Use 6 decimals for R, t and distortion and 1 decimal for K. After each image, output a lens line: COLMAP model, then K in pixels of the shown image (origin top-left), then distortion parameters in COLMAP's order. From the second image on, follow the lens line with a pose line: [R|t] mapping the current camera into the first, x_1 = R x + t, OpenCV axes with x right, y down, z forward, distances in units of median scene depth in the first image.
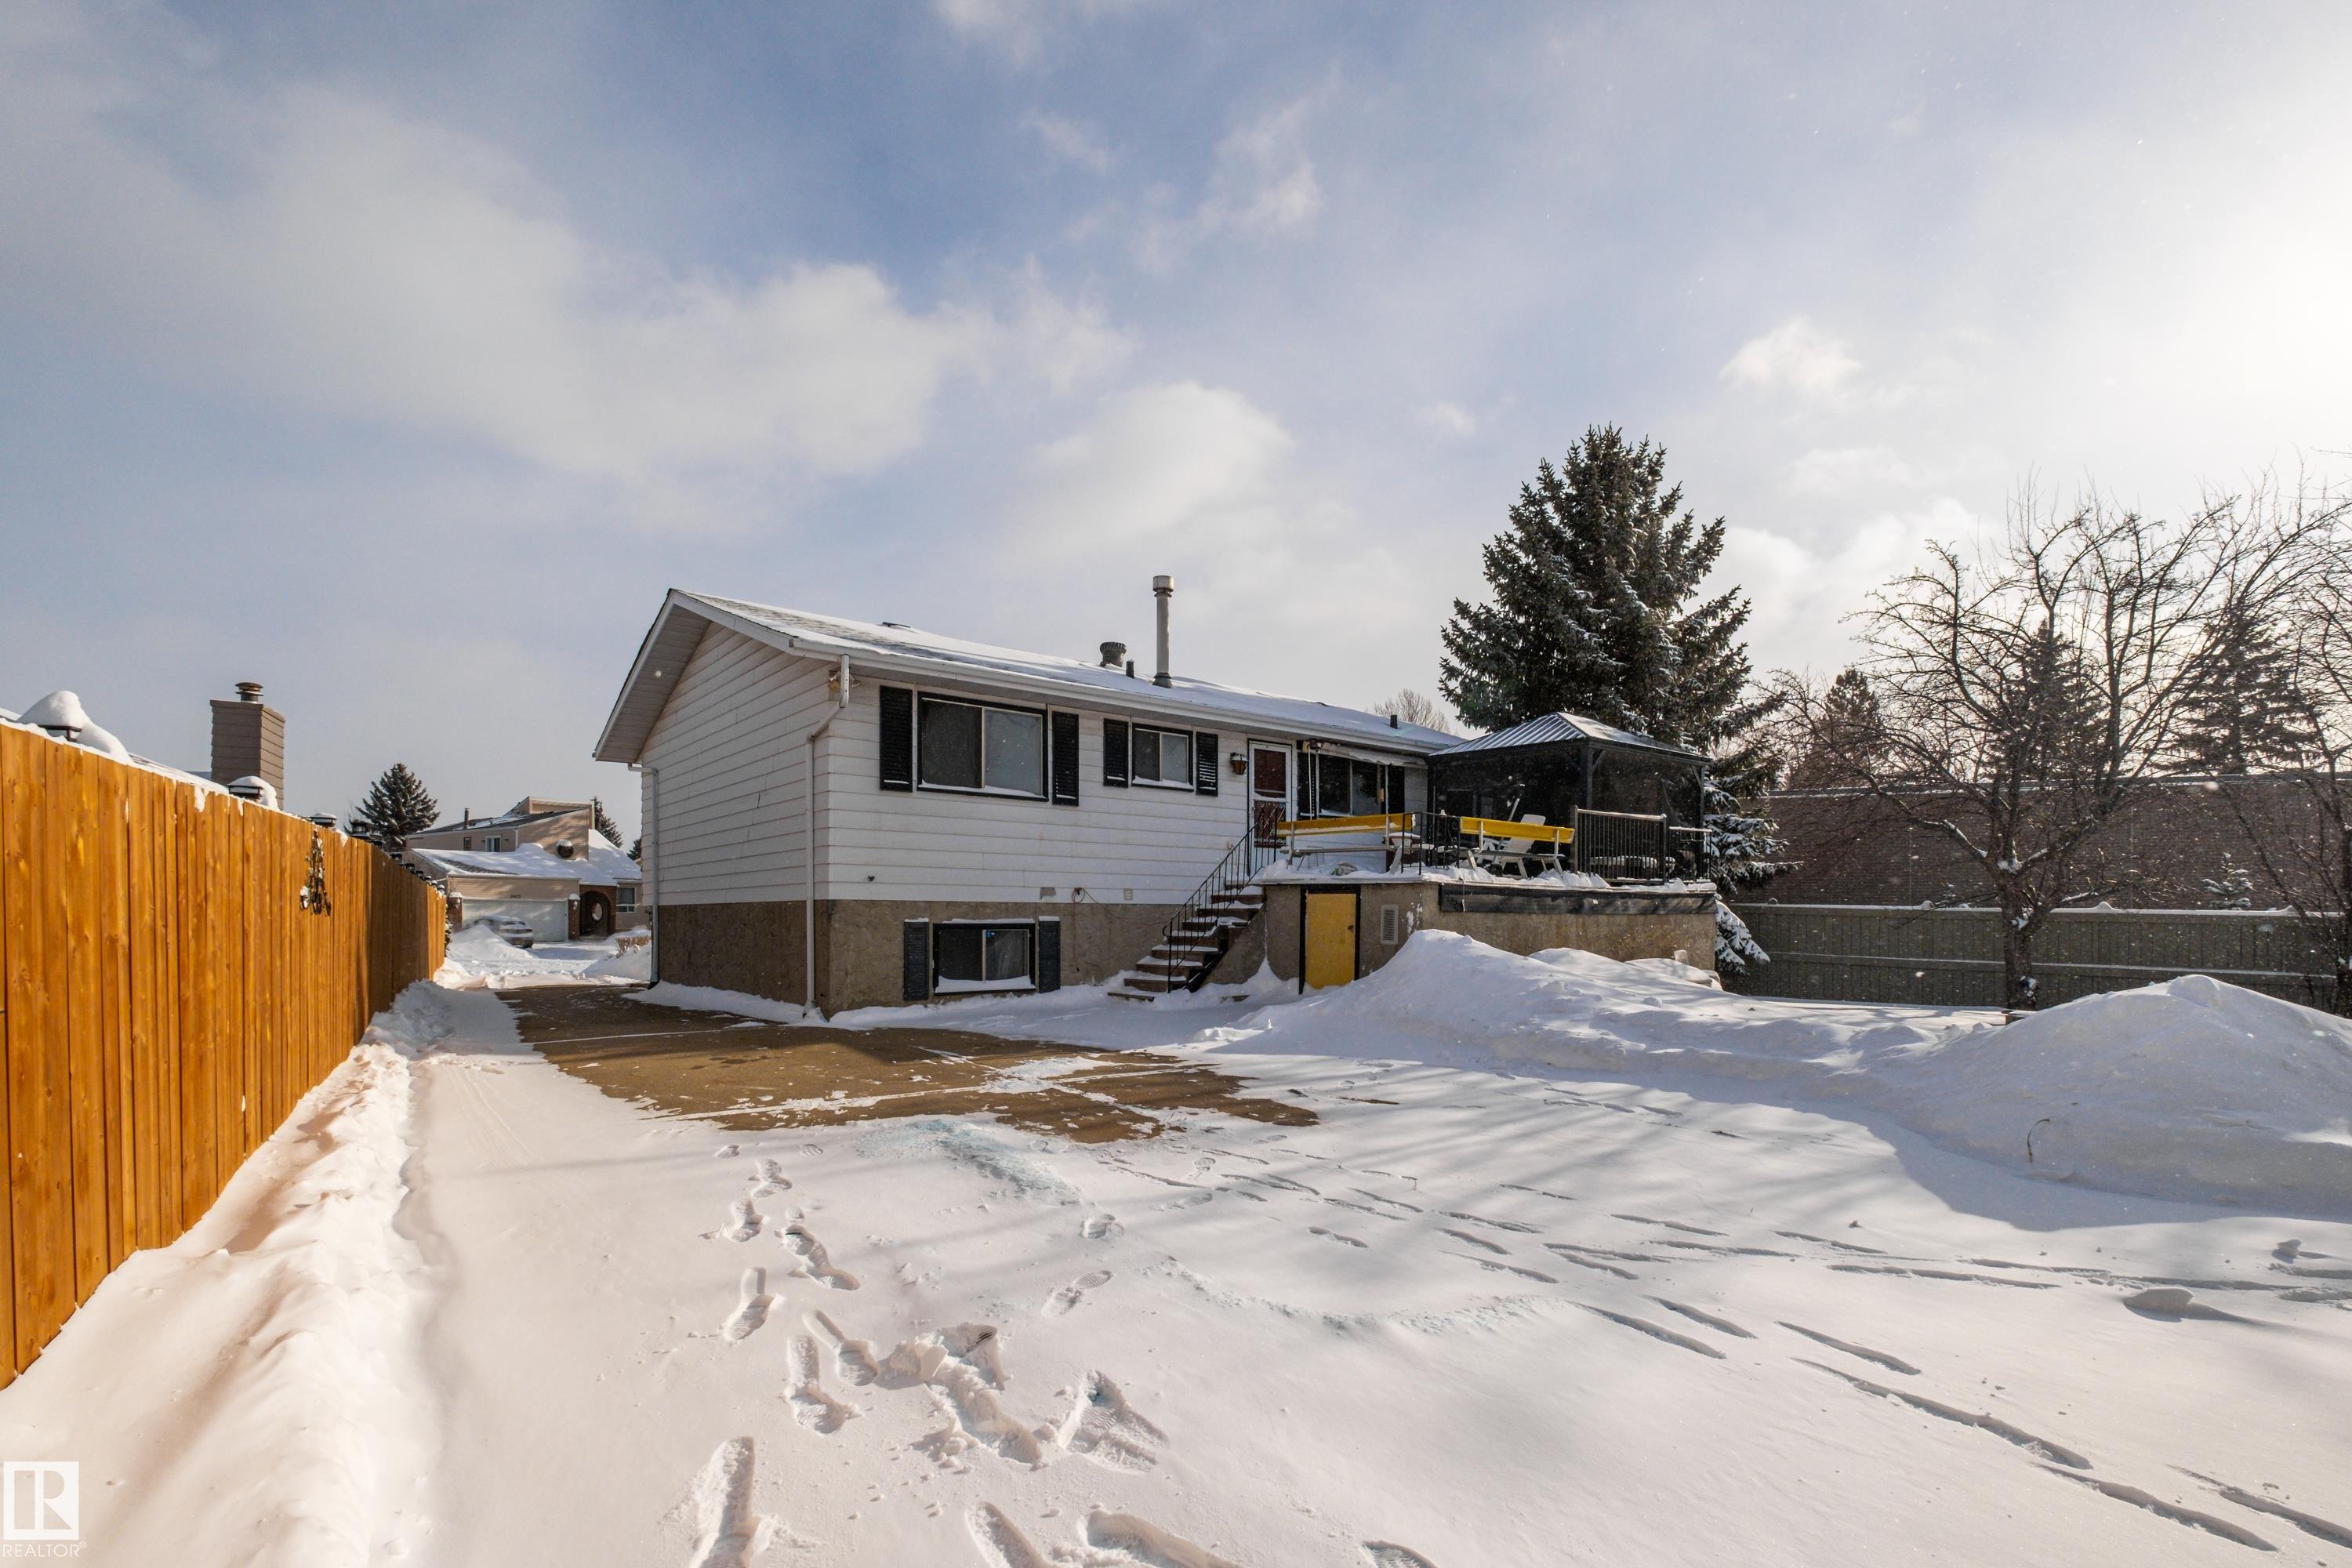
lens RADIAL K [[1074.9, 0, 1166.8], [0, 1074.9, 914.7], [0, 0, 1]] dist [0.001291, -0.000089]
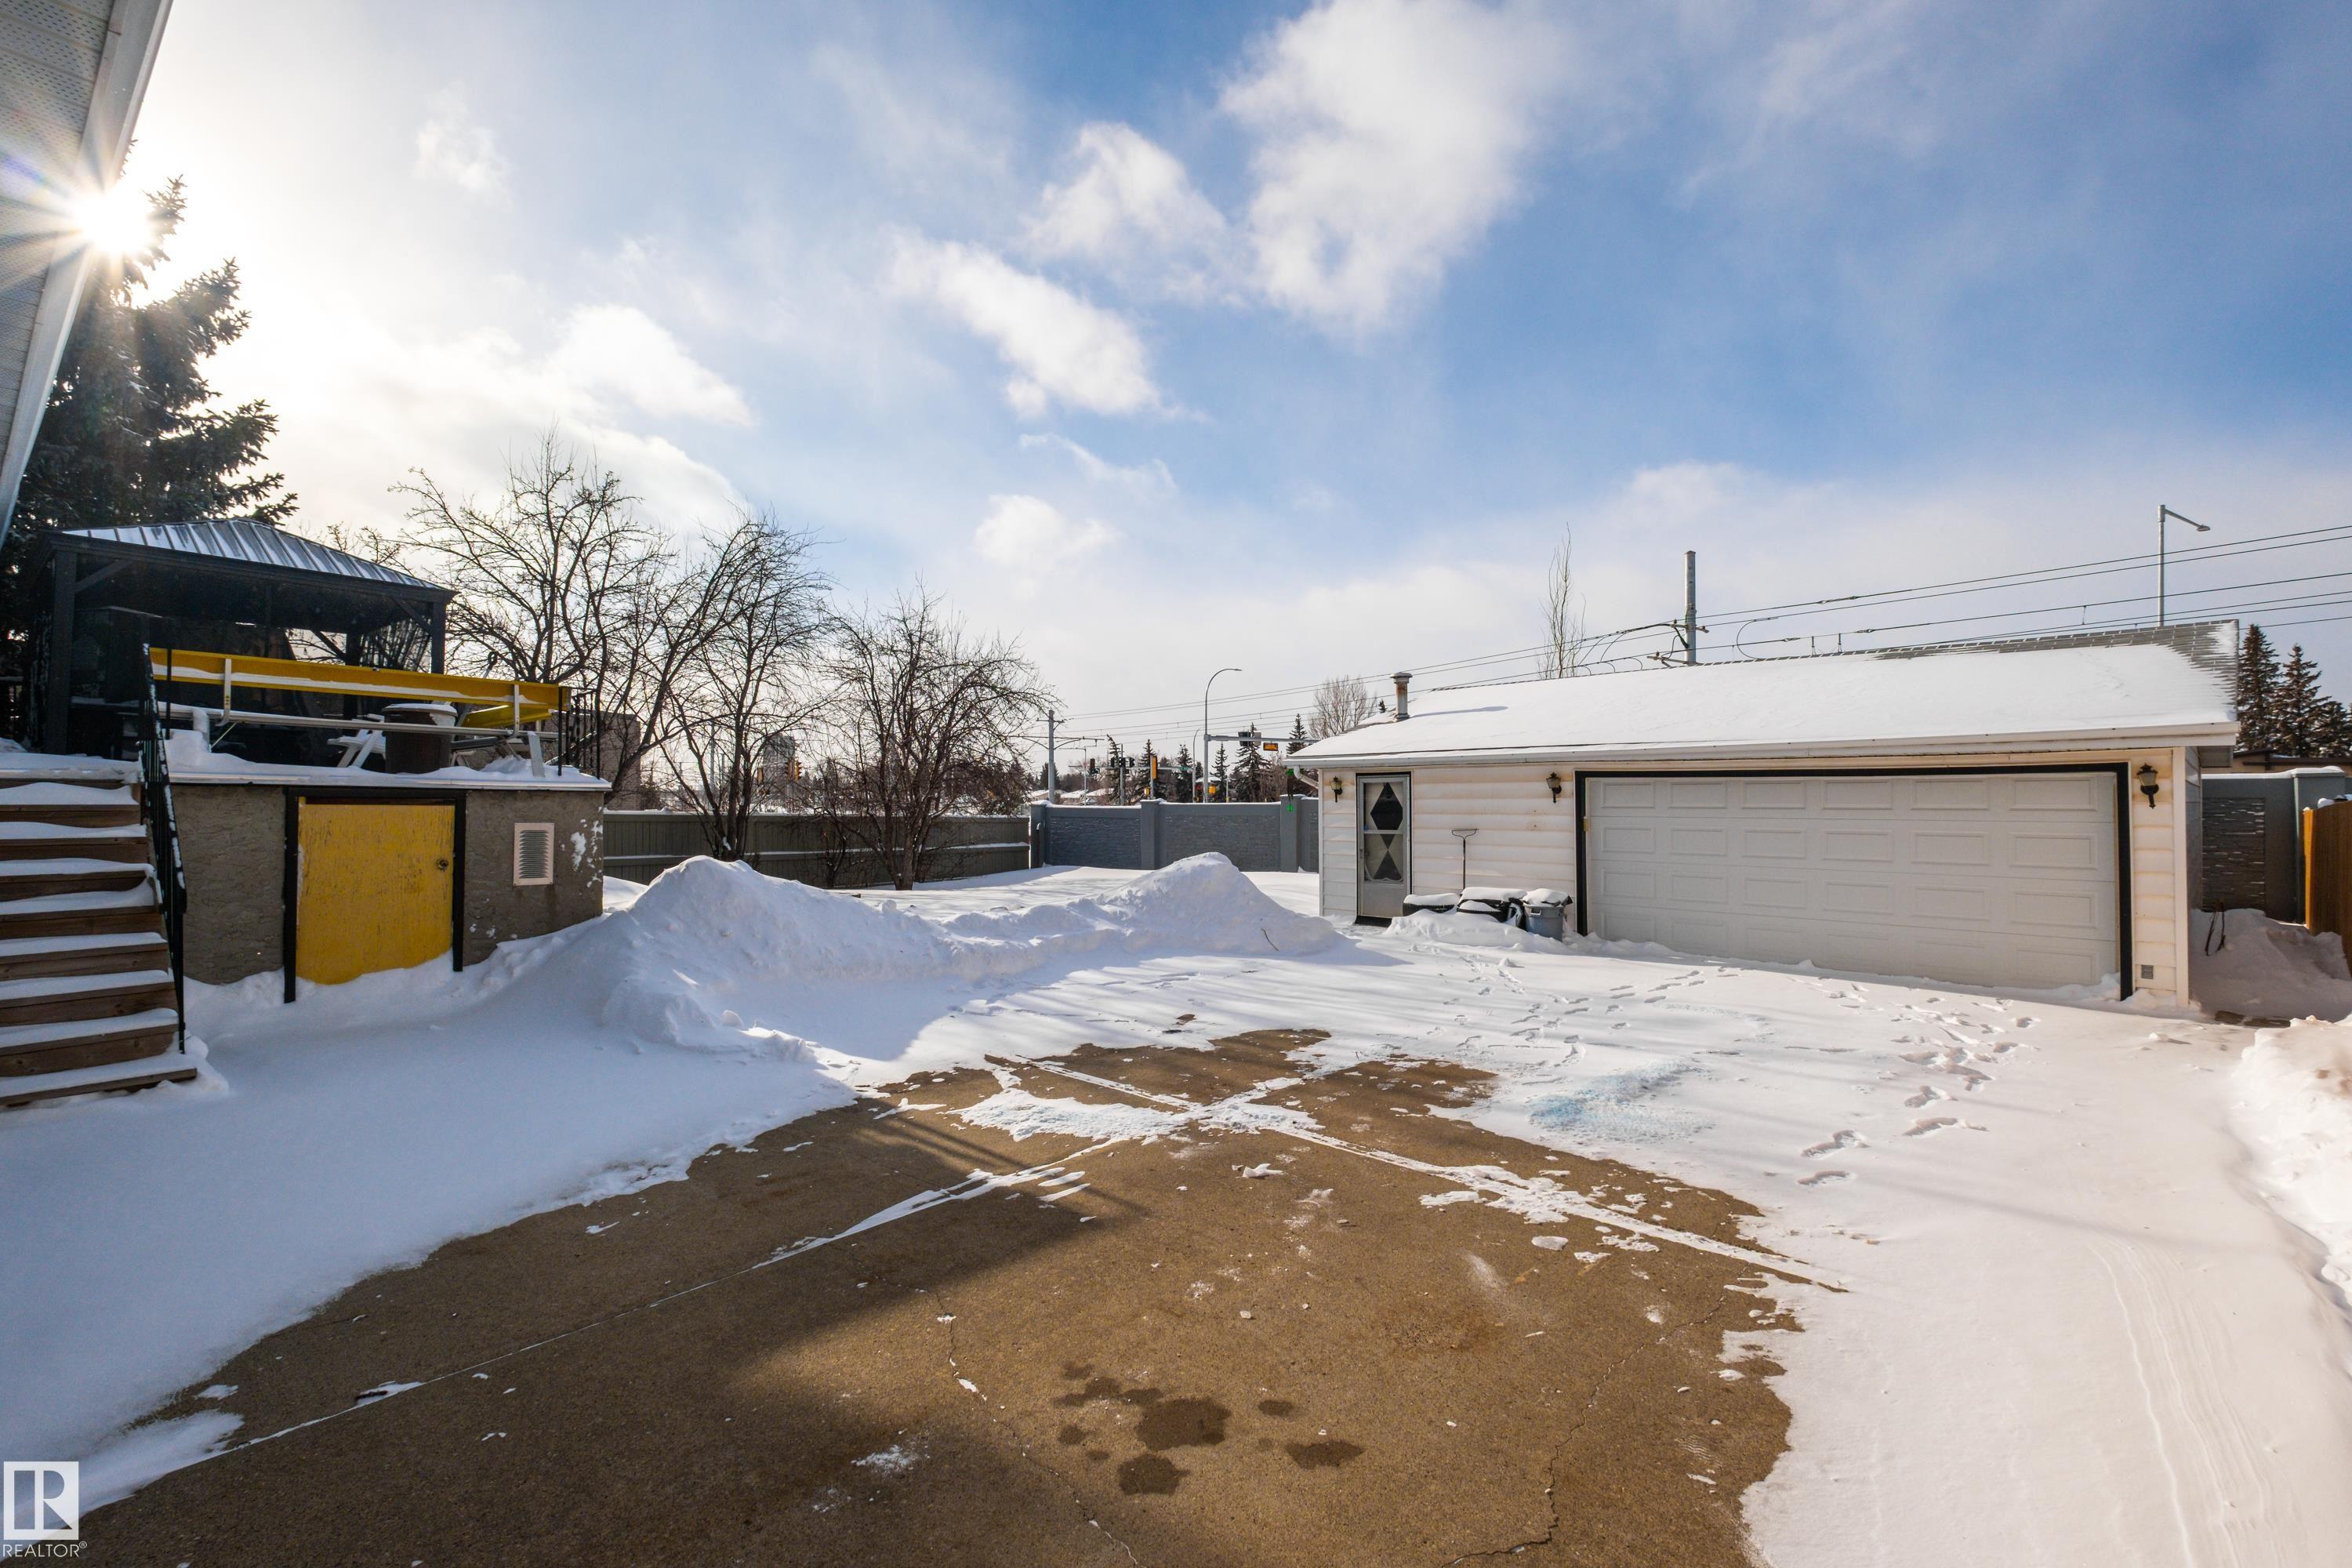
lens RADIAL K [[1021.4, 0, 1165.3], [0, 1021.4, 794.7], [0, 0, 1]] dist [0.001144, -0.004677]
pose [[-0.203064, 0.002060, 0.979163, -0.448570], [-0.001029, 0.999997, -0.002317, -0.024105], [-0.979165, -0.001478, -0.203061, 0.702536]]
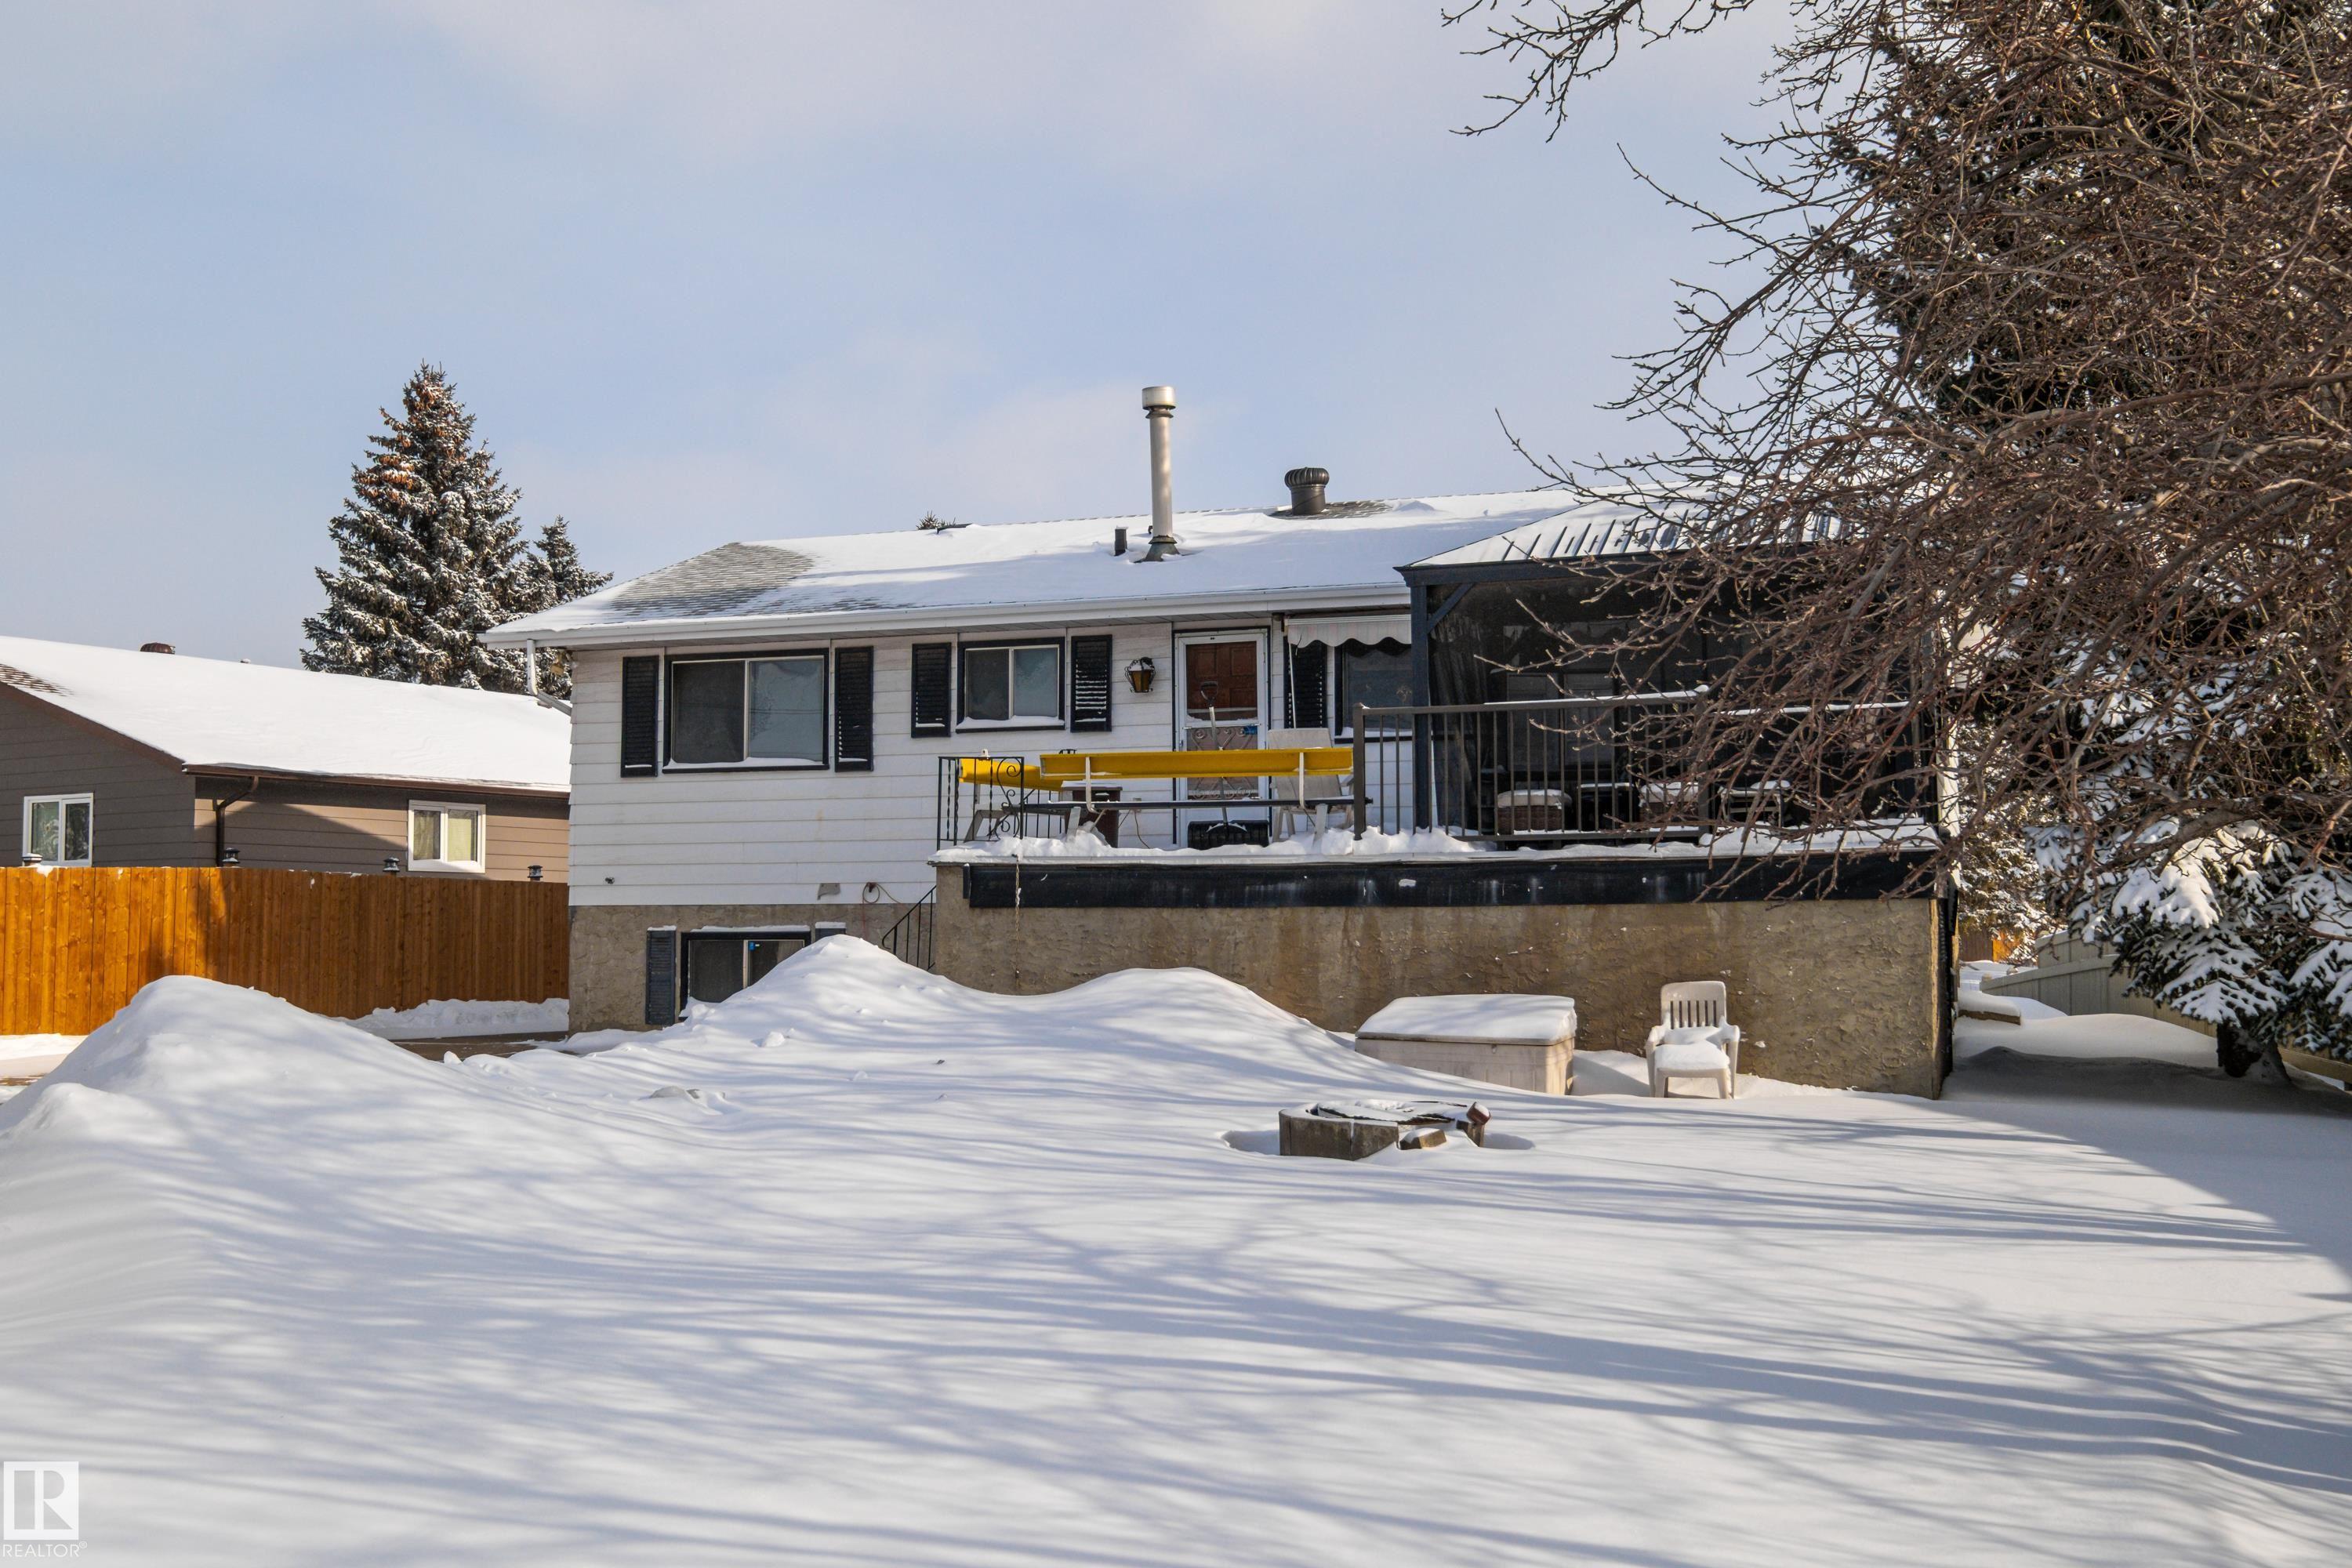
lens RADIAL K [[2394.3, 0, 1234.0], [0, 2394.3, 786.1], [0, 0, 1]] dist [-0.010044, 0.013123]
pose [[0.550189, -0.058442, -0.832993, 1.421449], [0.007380, 0.997849, -0.065134, 0.017374], [0.835008, 0.029689, 0.549436, 0.315786]]
